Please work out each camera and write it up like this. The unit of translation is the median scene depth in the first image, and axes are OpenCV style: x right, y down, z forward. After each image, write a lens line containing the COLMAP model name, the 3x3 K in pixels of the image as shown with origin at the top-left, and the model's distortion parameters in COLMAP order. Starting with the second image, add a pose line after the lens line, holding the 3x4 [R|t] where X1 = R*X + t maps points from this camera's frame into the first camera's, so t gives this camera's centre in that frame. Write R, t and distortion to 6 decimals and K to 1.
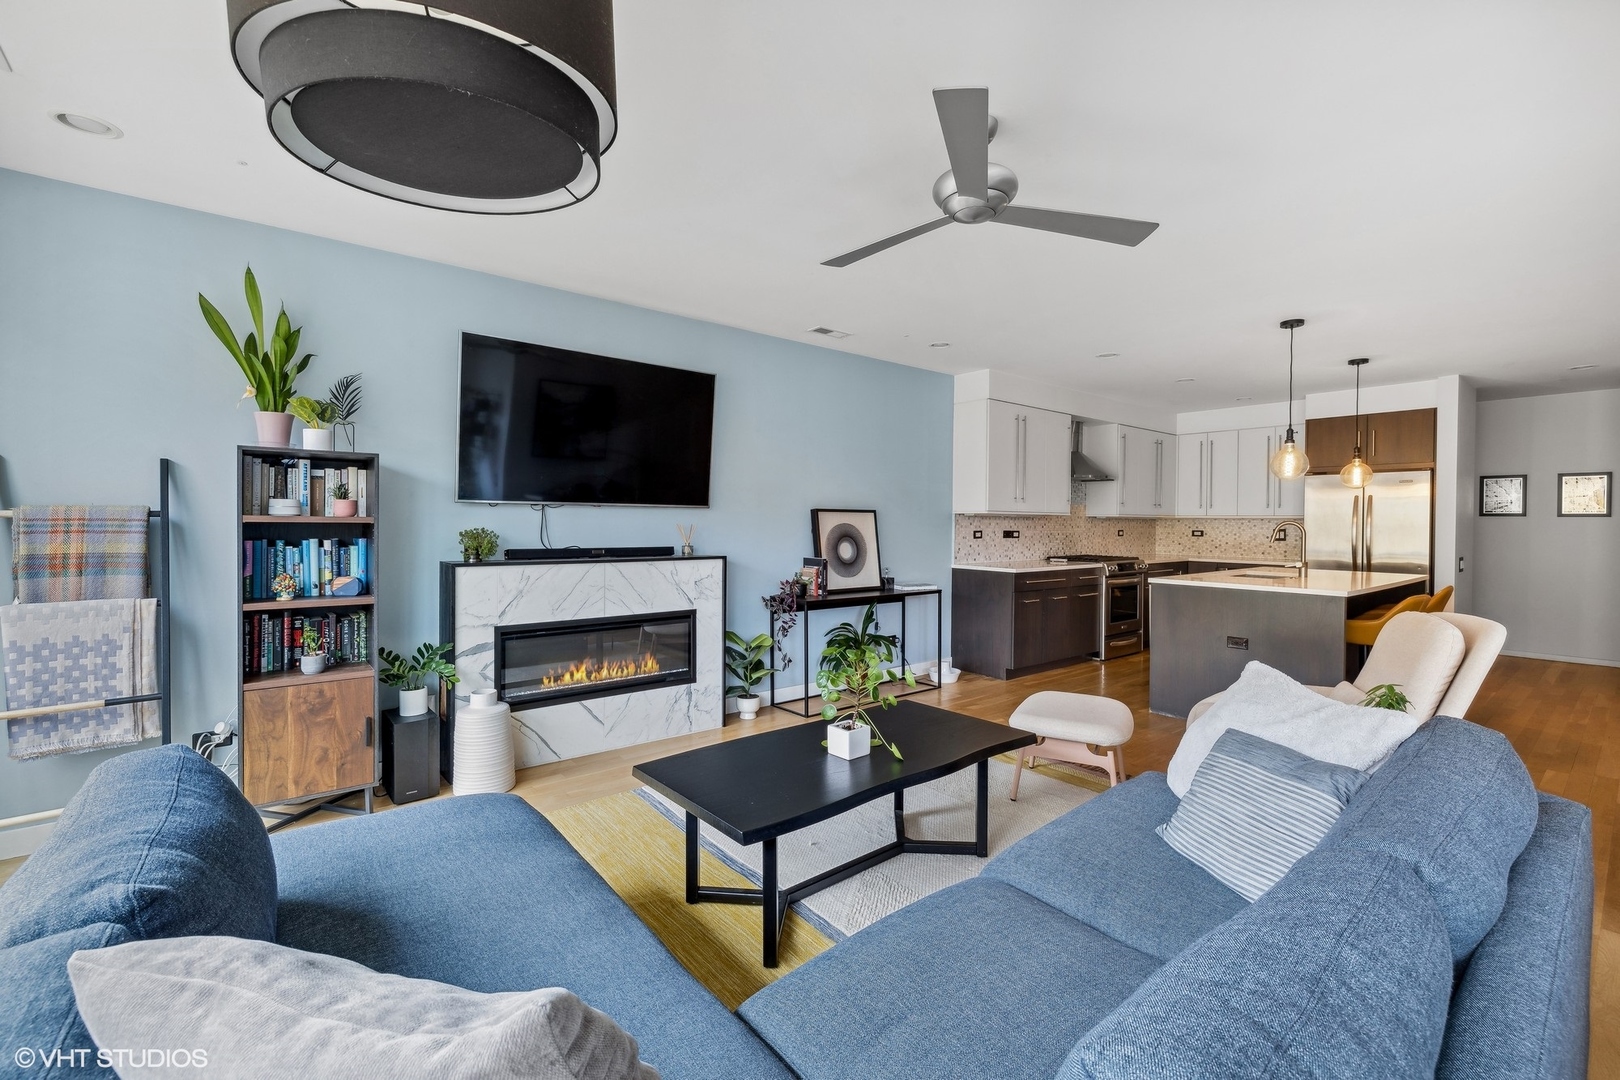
lens RADIAL K [[681.2, 0, 824.5], [0, 681.2, 532.3], [0, 0, 1]] dist [0.001680, 0.000702]
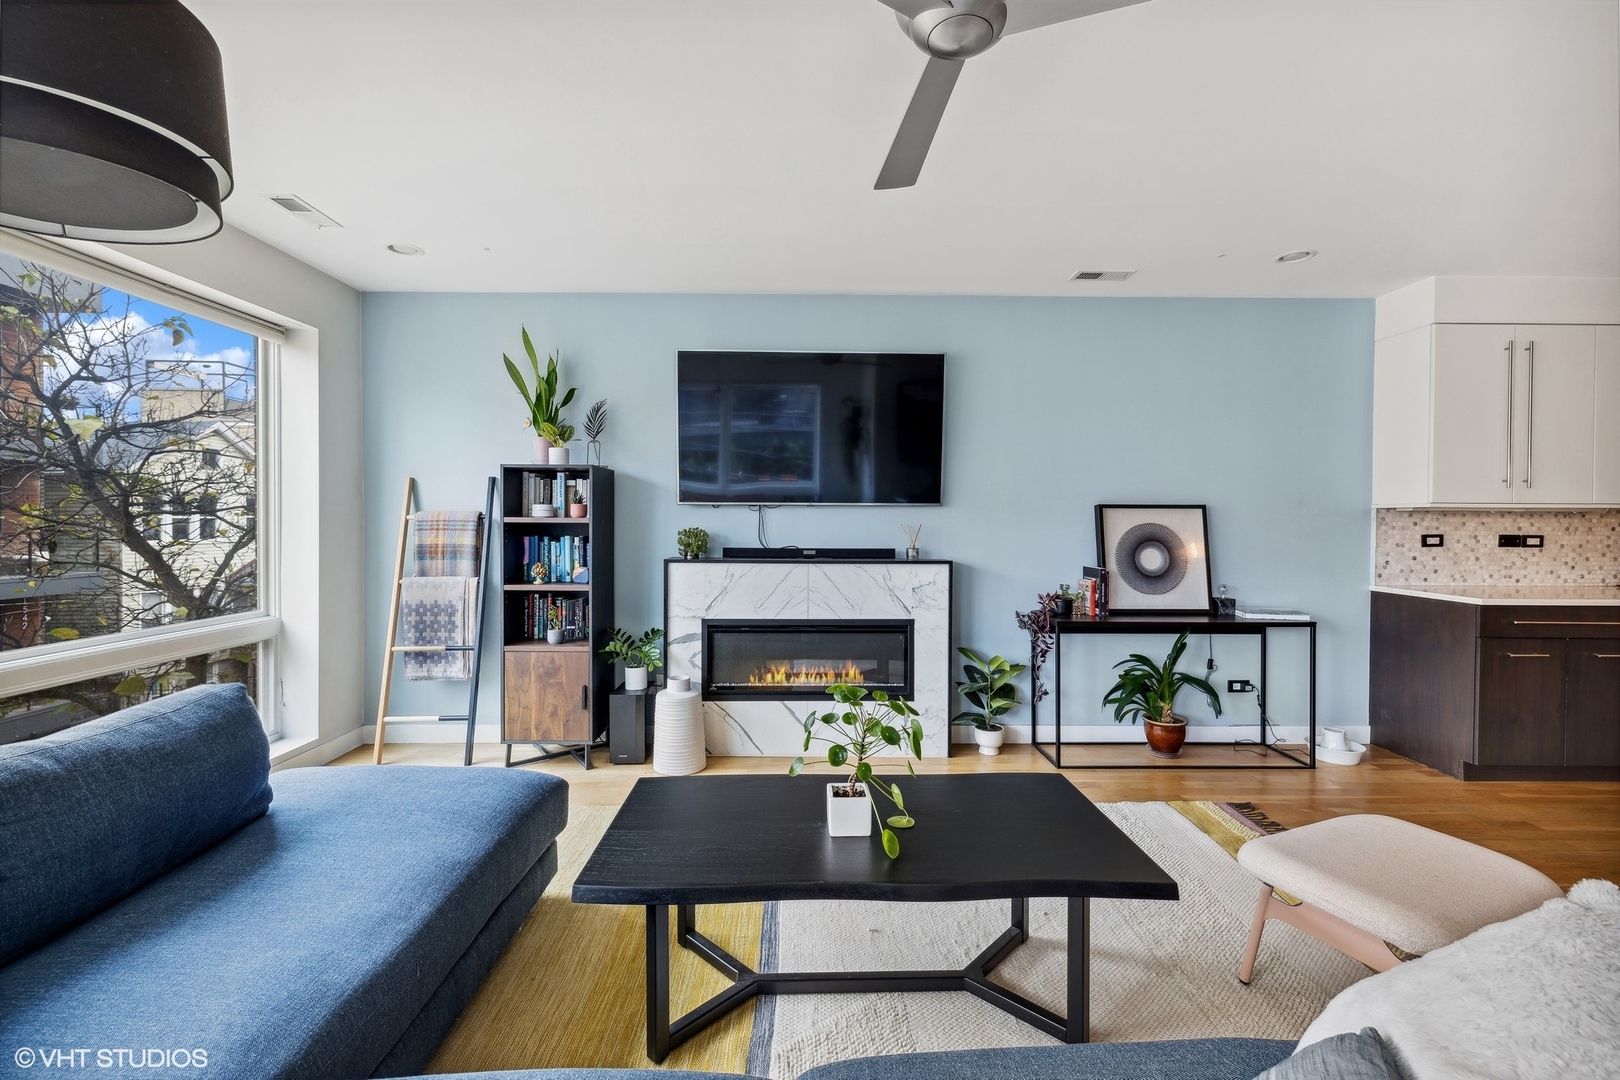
lens RADIAL K [[681.2, 0, 808.6], [0, 681.2, 532.9], [0, 0, 1]] dist [0.001680, 0.000702]
pose [[0.779836, 0.006697, -0.625948, 0.281554], [-0.007518, 0.999971, 0.001333, -0.000628], [0.625939, 0.003666, 0.779863, 0.230112]]
